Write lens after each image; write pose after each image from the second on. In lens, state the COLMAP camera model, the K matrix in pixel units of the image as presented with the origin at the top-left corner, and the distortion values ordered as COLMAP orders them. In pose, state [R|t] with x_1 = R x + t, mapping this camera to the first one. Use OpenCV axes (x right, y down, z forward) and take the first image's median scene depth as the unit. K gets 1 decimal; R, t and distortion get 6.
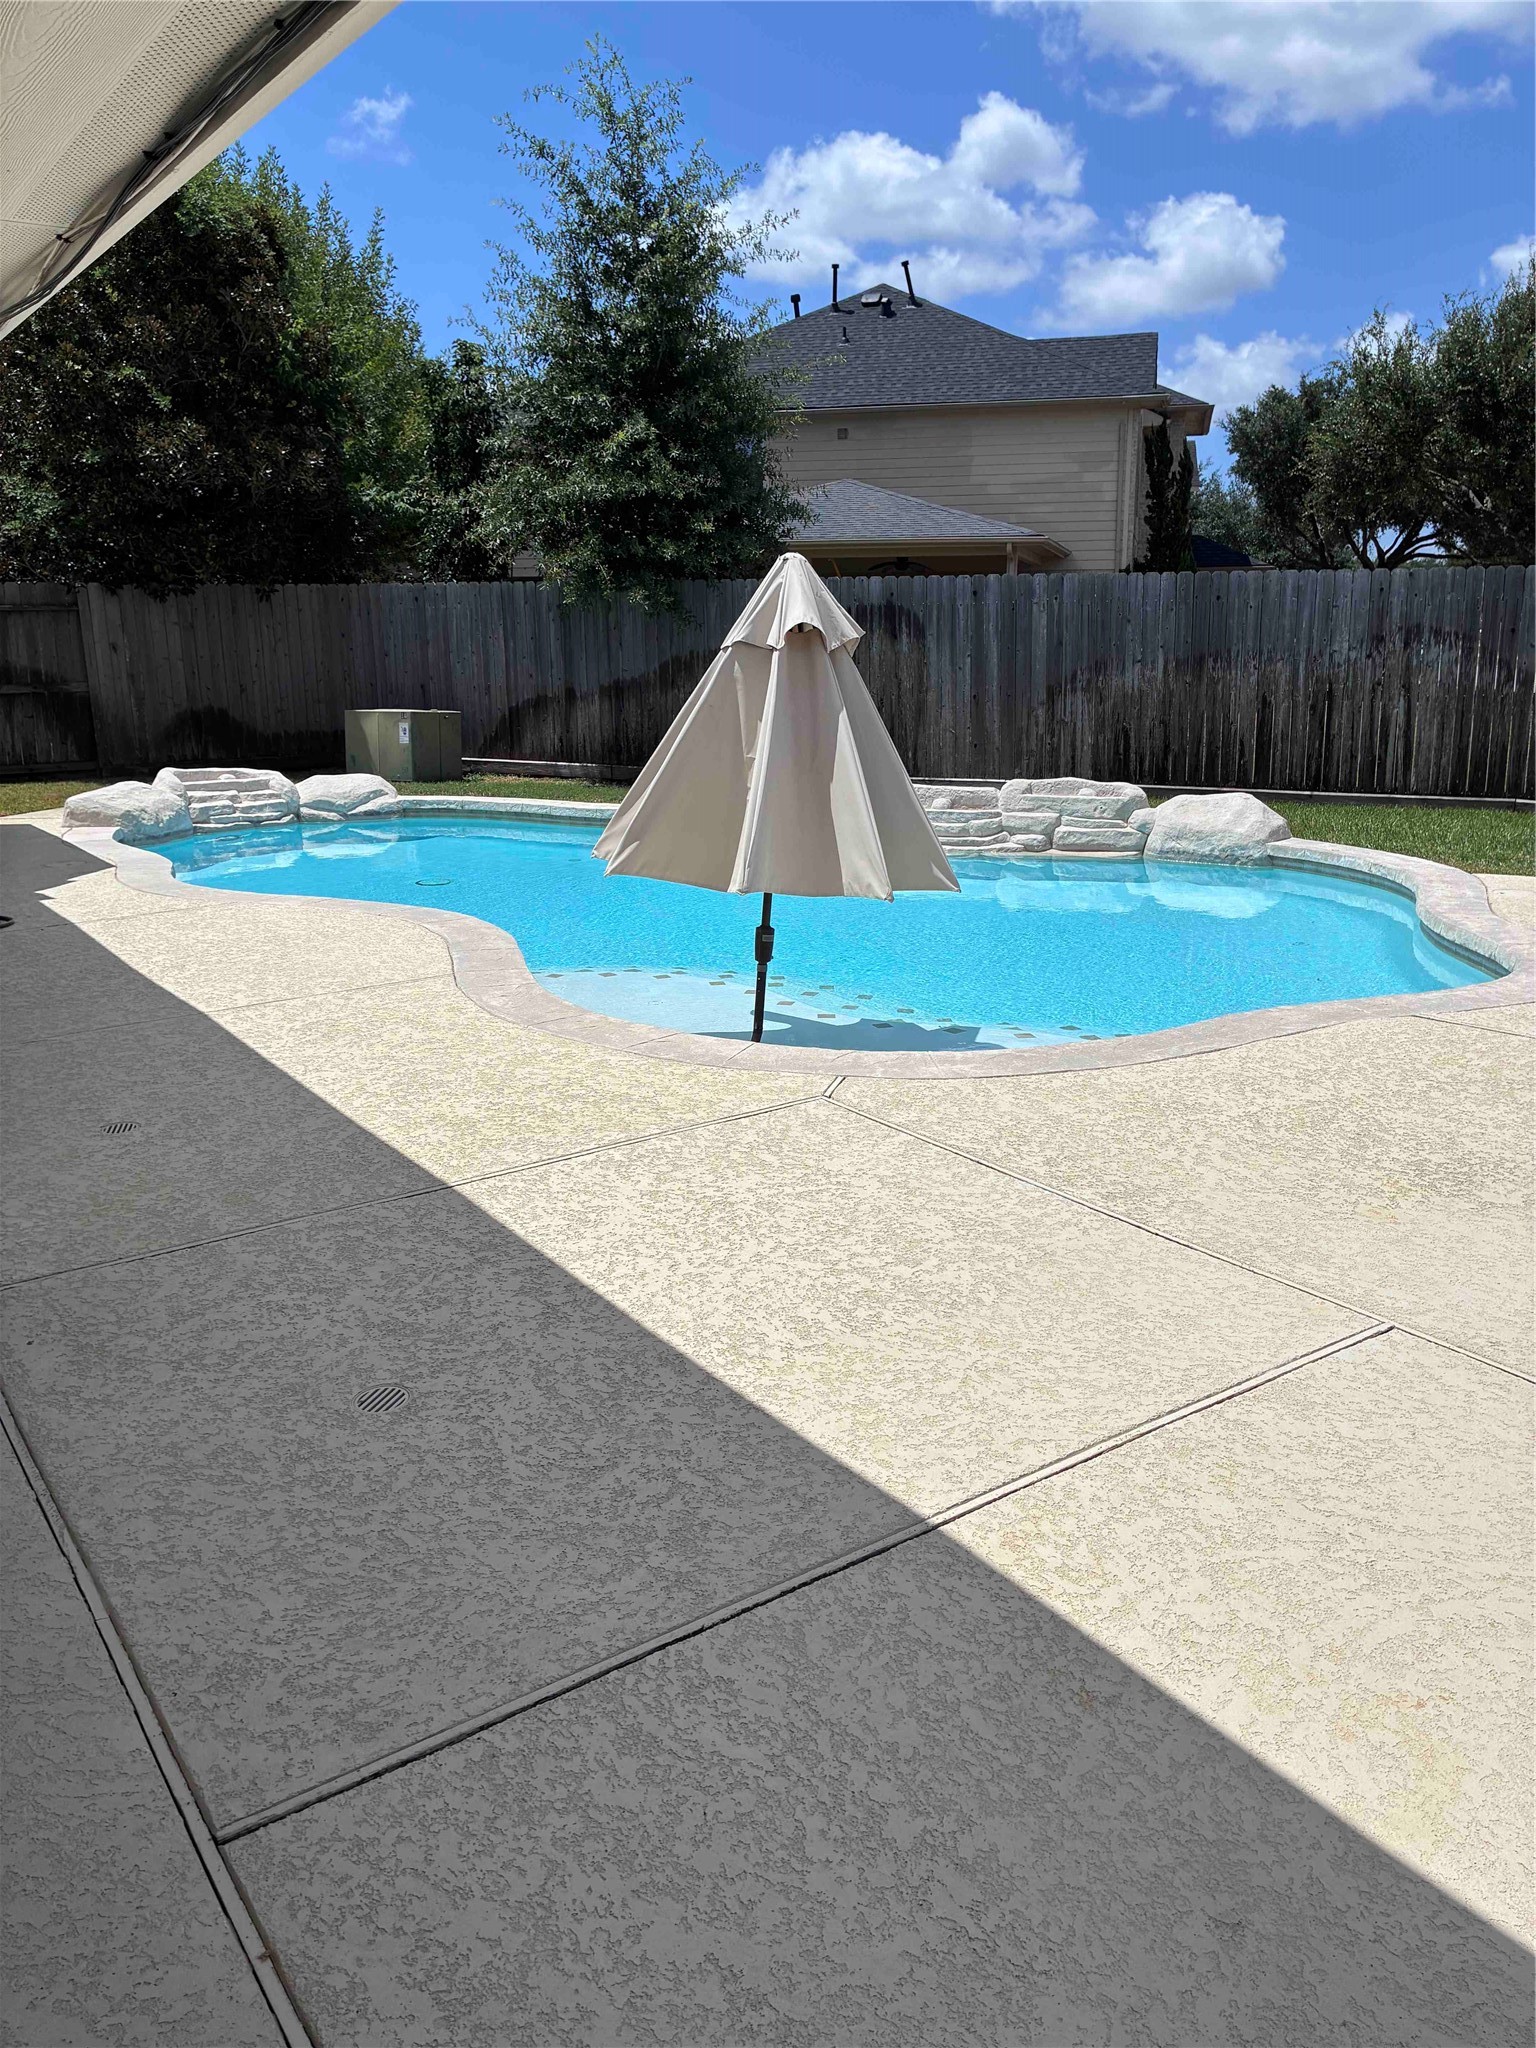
lens RADIAL K [[1546.3, 0, 787.4], [0, 1546.3, 1022.2], [0, 0, 1]] dist [0.000078, 0.012641]
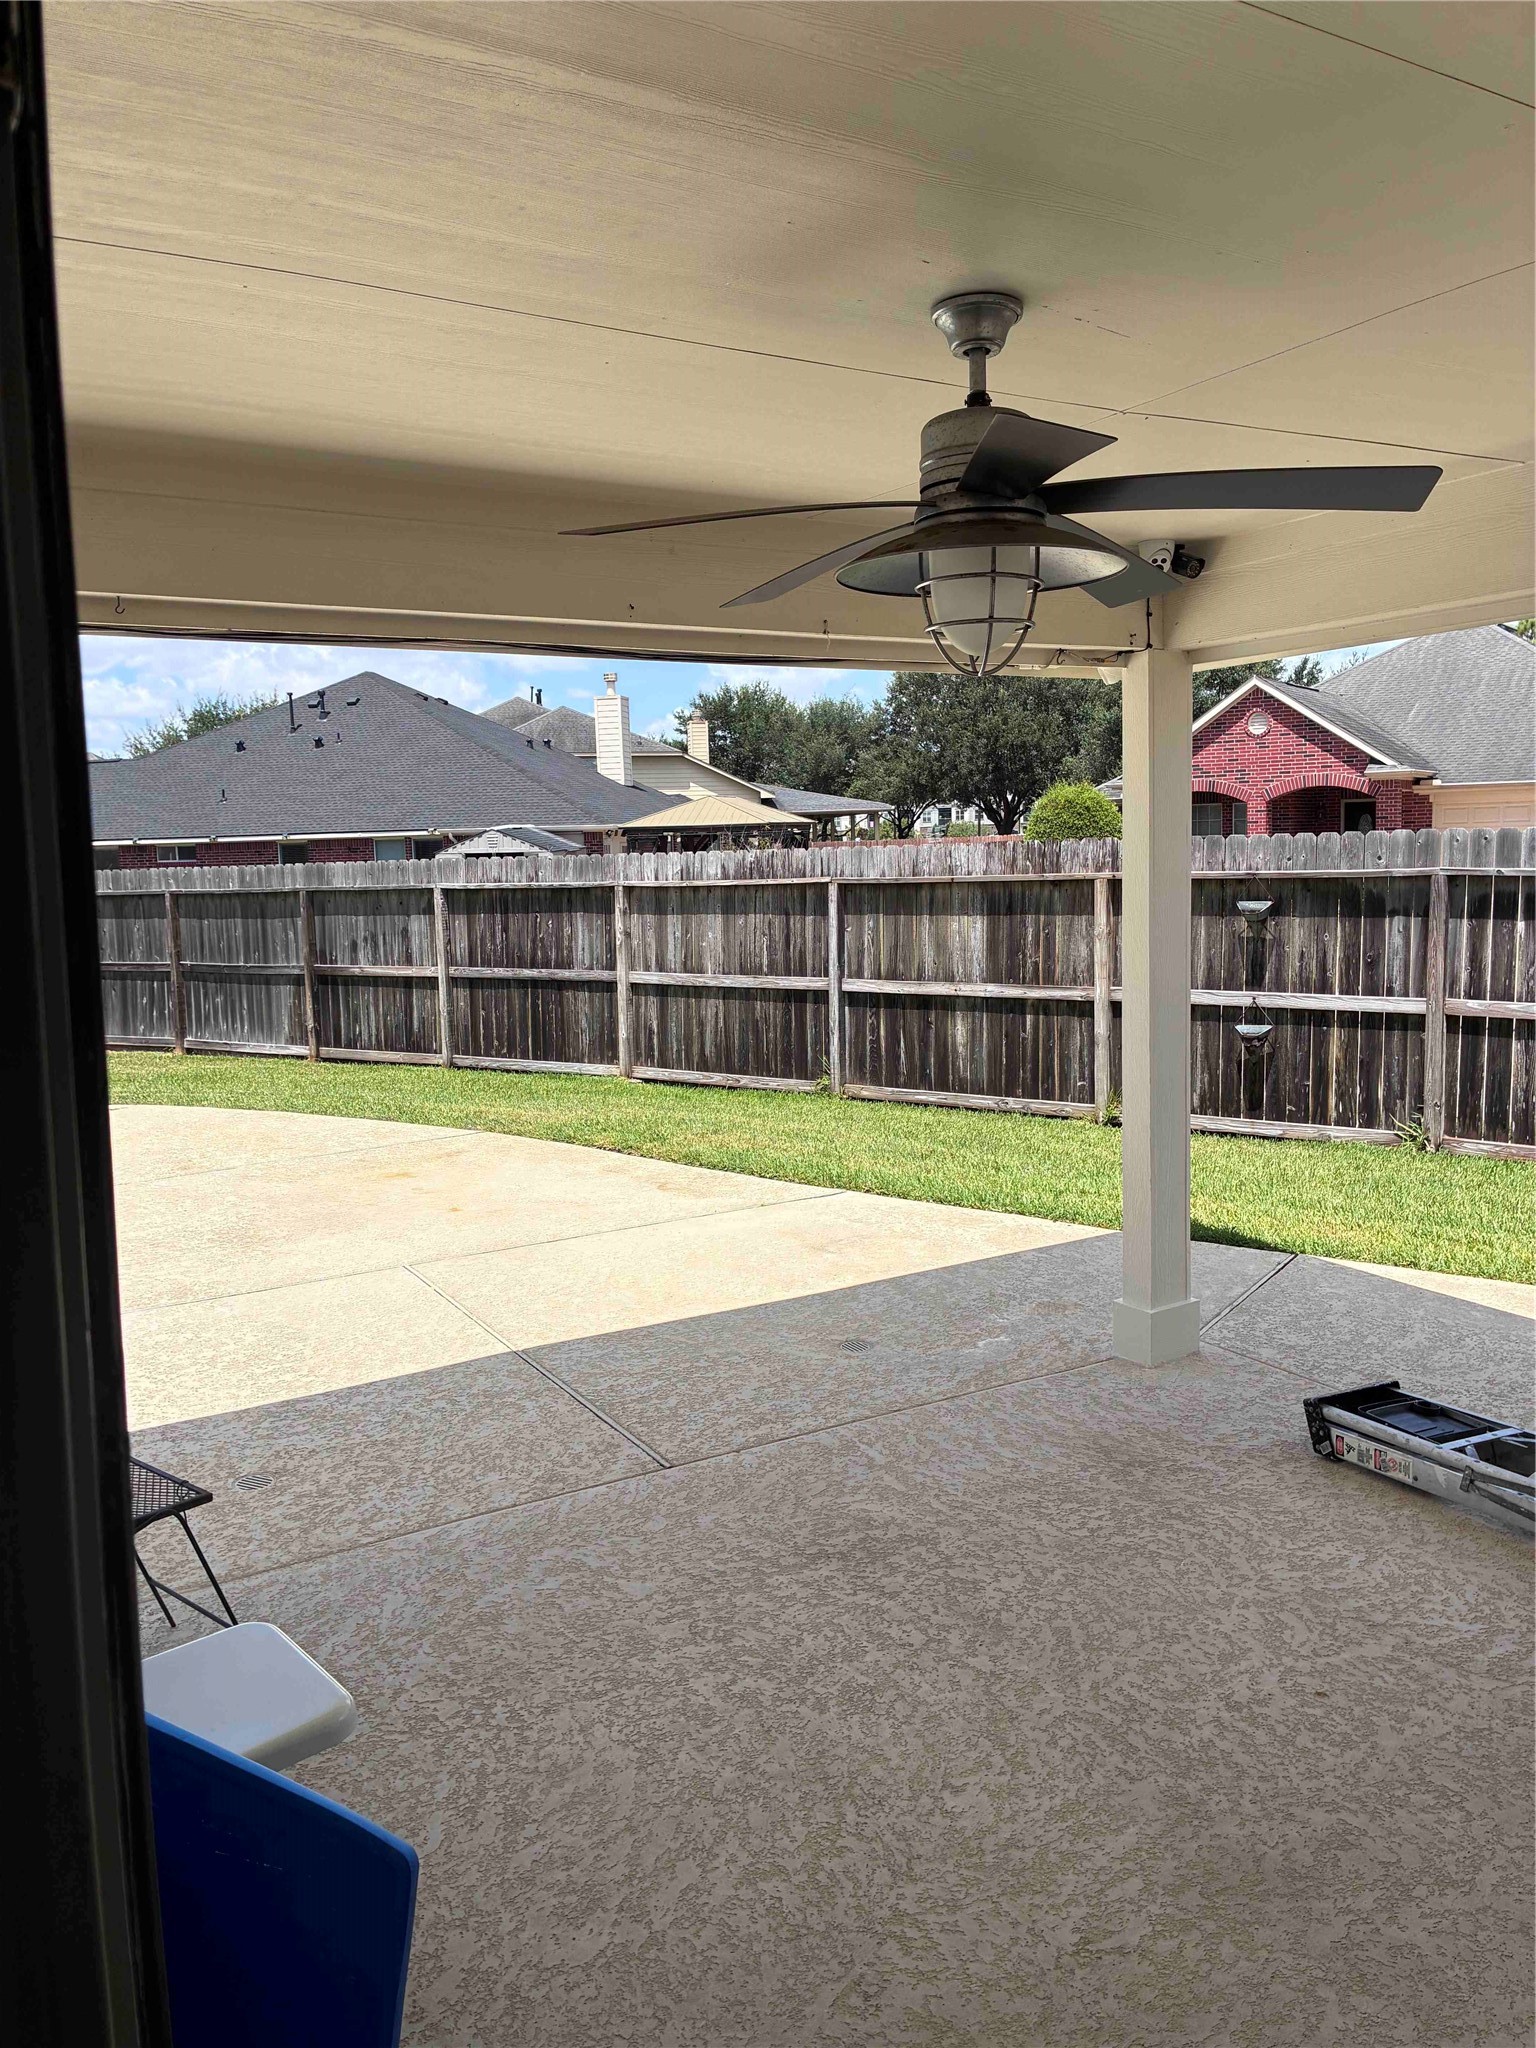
lens RADIAL K [[1566.4, 0, 778.6], [0, 1566.4, 1017.1], [0, 0, 1]] dist [0.009802, -0.004772]
pose [[0.073634, -0.108538, 0.991361, -0.385983], [0.277089, 0.957147, 0.084211, -0.036269], [-0.958019, 0.268495, 0.100554, 0.069461]]
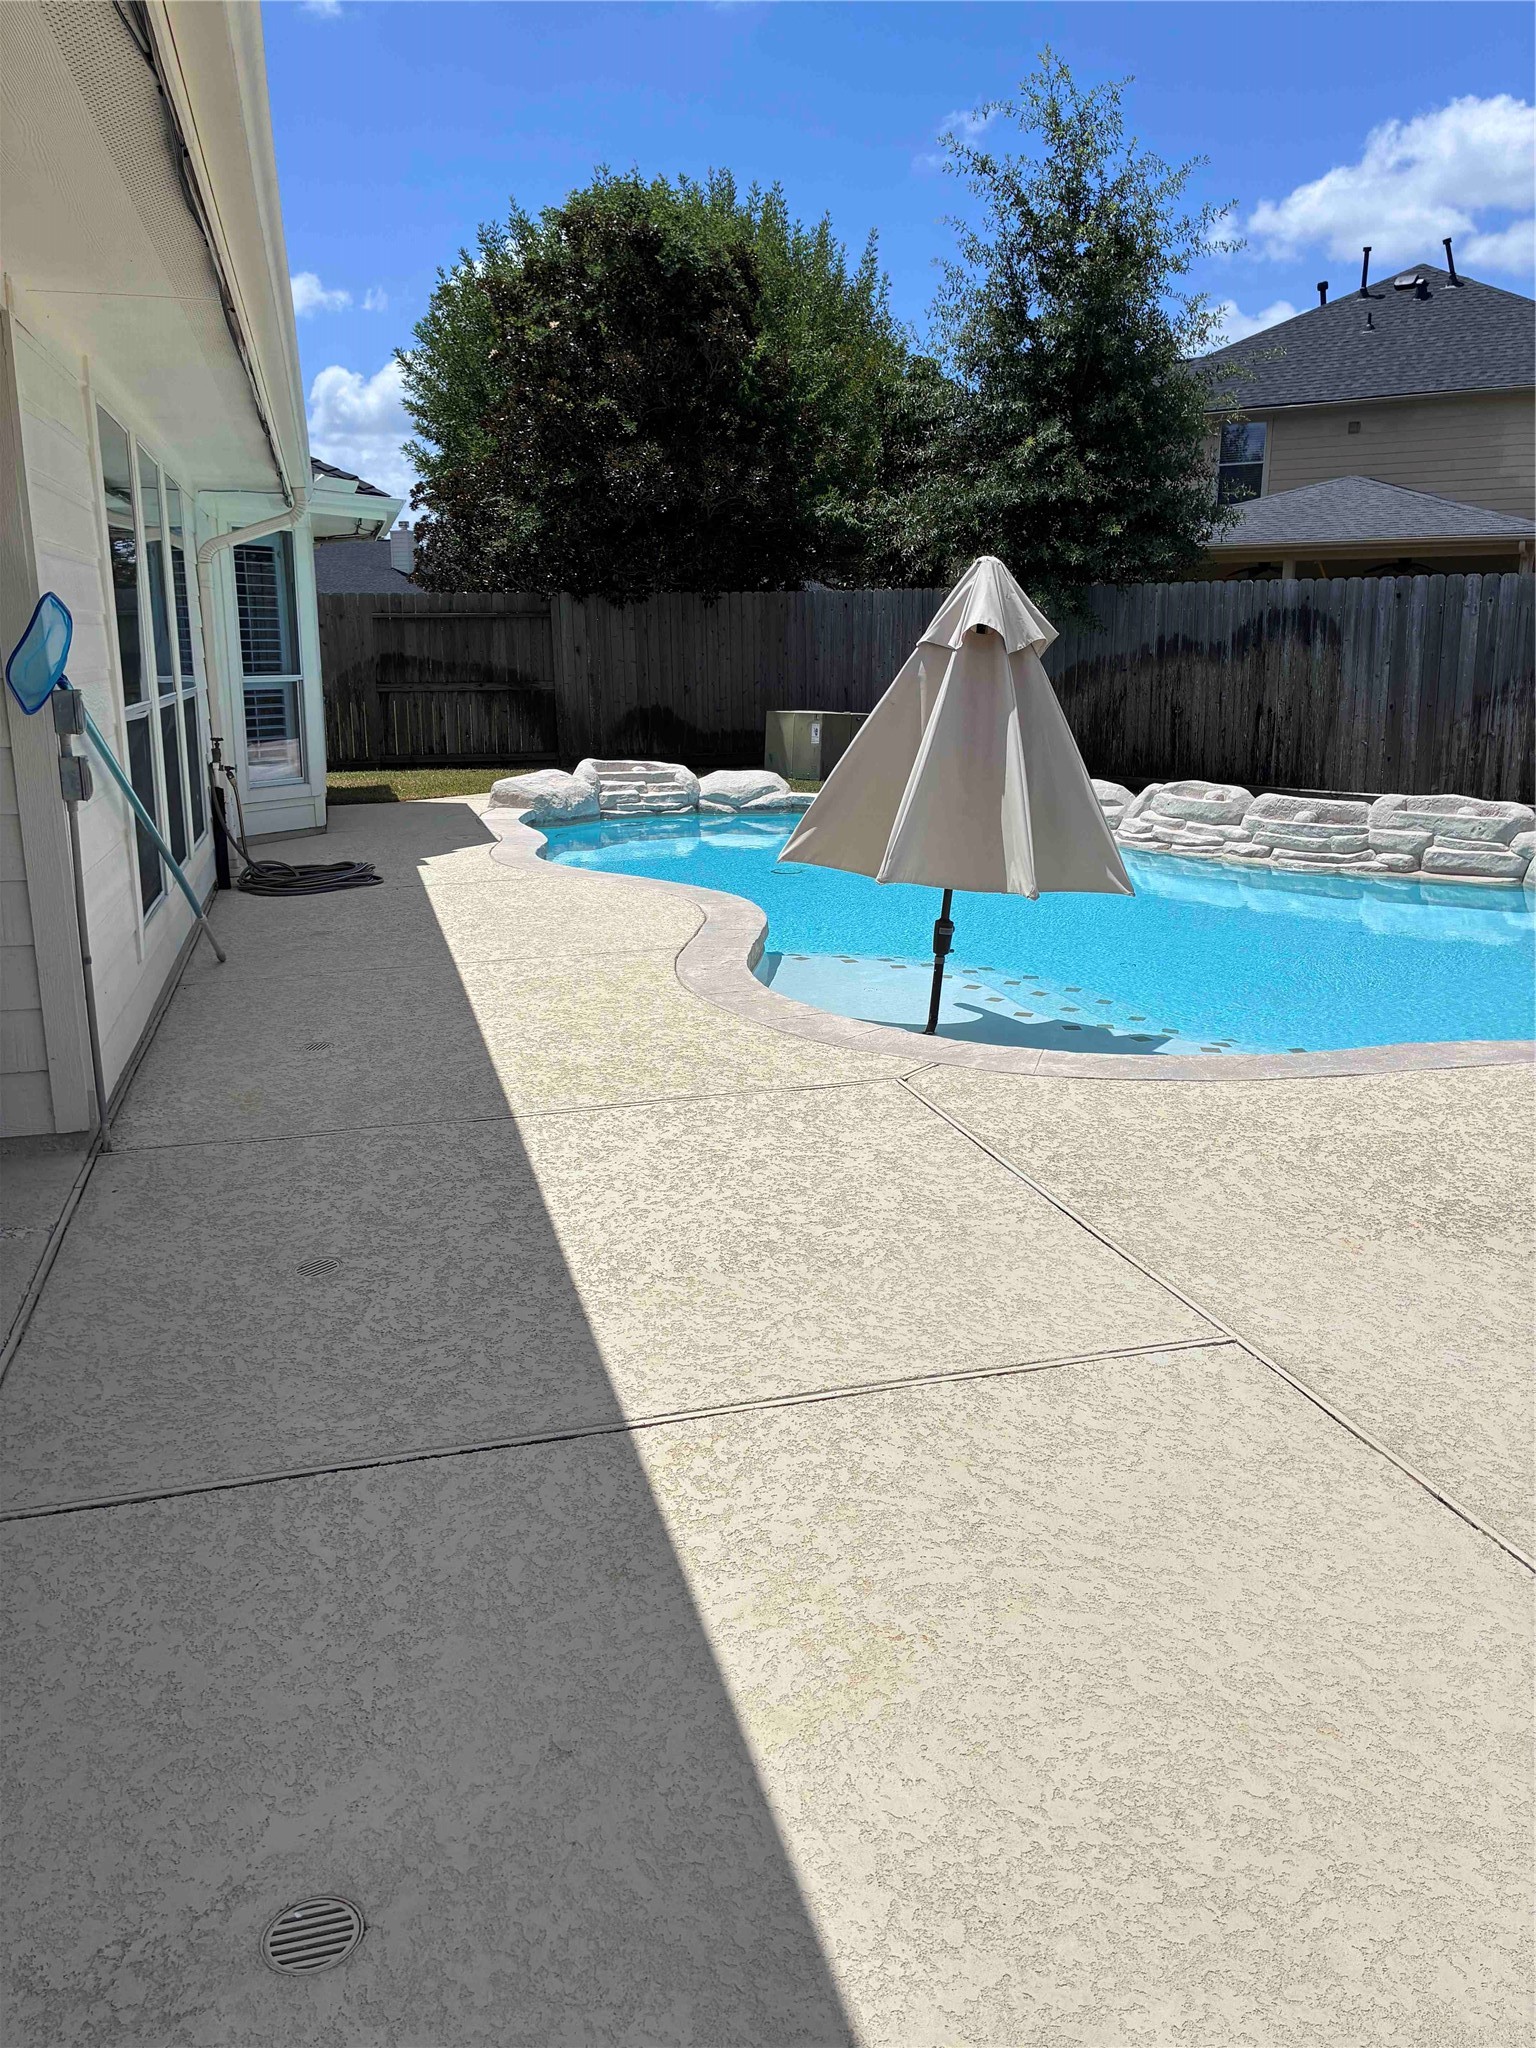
lens RADIAL K [[1566.4, 0, 778.6], [0, 1566.4, 1017.1], [0, 0, 1]] dist [0.009802, -0.004772]
pose [[0.939917, 0.081993, -0.331411, 0.110555], [-0.085716, 0.996314, 0.003394, 0.003983], [0.330468, 0.025217, 0.943480, -0.006884]]
